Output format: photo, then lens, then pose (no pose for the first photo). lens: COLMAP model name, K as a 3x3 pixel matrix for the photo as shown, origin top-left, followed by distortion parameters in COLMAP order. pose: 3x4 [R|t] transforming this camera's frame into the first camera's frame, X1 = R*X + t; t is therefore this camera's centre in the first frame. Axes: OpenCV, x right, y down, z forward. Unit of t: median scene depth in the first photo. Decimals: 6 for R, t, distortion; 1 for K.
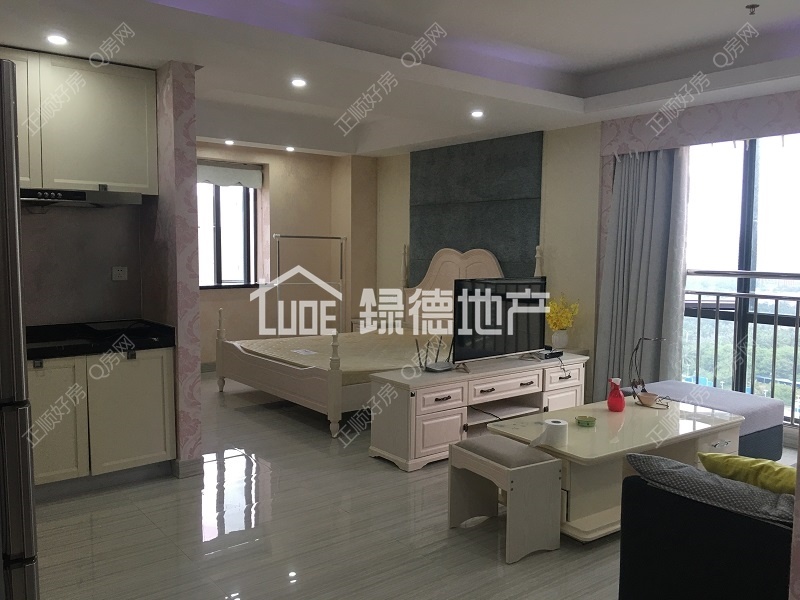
lens RADIAL K [[695.9, 0, 404.3], [0, 695.9, 302.2], [0, 0, 1]] dist [0.069489, -0.077882]
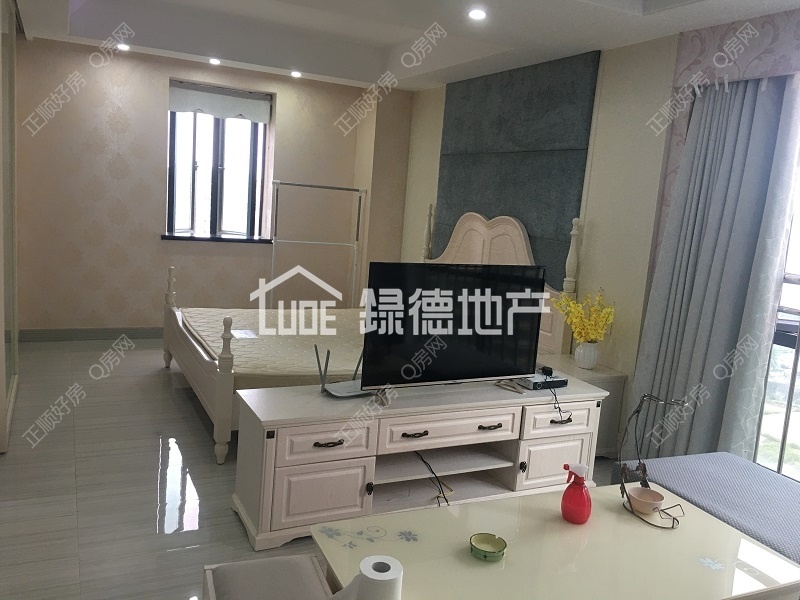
lens RADIAL K [[695.9, 0, 398.3], [0, 695.9, 300.0], [0, 0, 1]] dist [0.069489, -0.077882]
pose [[0.974436, 0.097289, -0.202506, 0.193527], [-0.084981, 0.994016, 0.068634, -0.036660], [0.207971, -0.049670, 0.976873, 0.311692]]
